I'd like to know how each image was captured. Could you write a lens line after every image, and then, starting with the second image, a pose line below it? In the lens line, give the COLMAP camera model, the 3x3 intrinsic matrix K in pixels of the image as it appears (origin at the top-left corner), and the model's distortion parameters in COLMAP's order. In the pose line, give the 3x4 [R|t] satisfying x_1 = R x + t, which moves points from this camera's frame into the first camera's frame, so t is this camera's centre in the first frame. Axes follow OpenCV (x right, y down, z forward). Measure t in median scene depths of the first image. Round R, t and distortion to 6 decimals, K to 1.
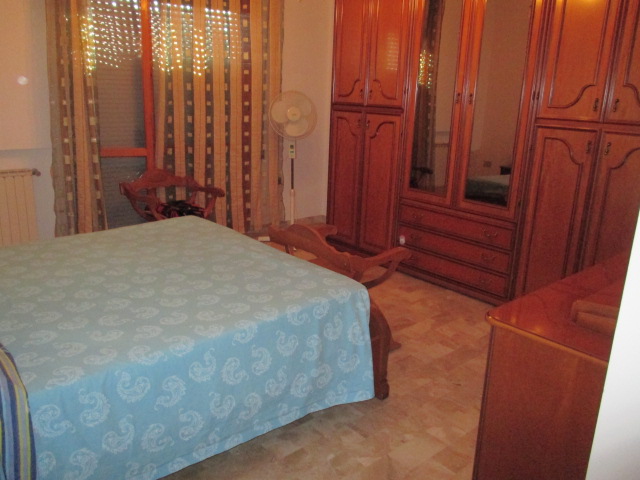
lens RADIAL K [[533.9, 0, 320.5], [0, 533.9, 240.2], [0, 0, 1]] dist [-0.058145, 0.039578]
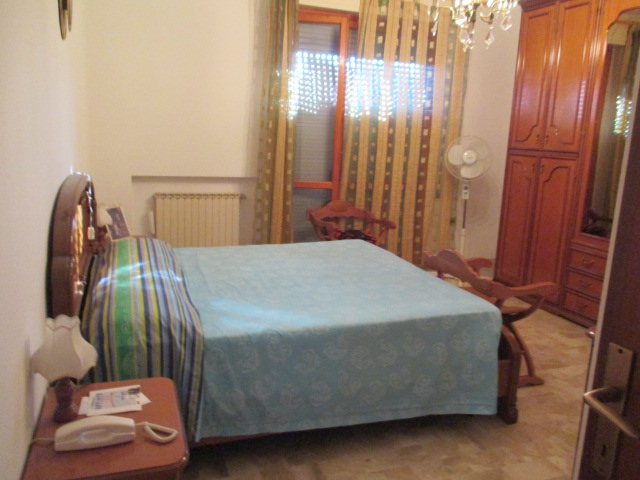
lens RADIAL K [[533.9, 0, 317.1], [0, 533.9, 238.6], [0, 0, 1]] dist [-0.058145, 0.039578]
pose [[0.929390, 0.074908, -0.361418, 0.069336], [-0.108730, 0.991303, -0.074139, 0.038096], [0.352721, 0.108201, 0.929452, -0.074836]]
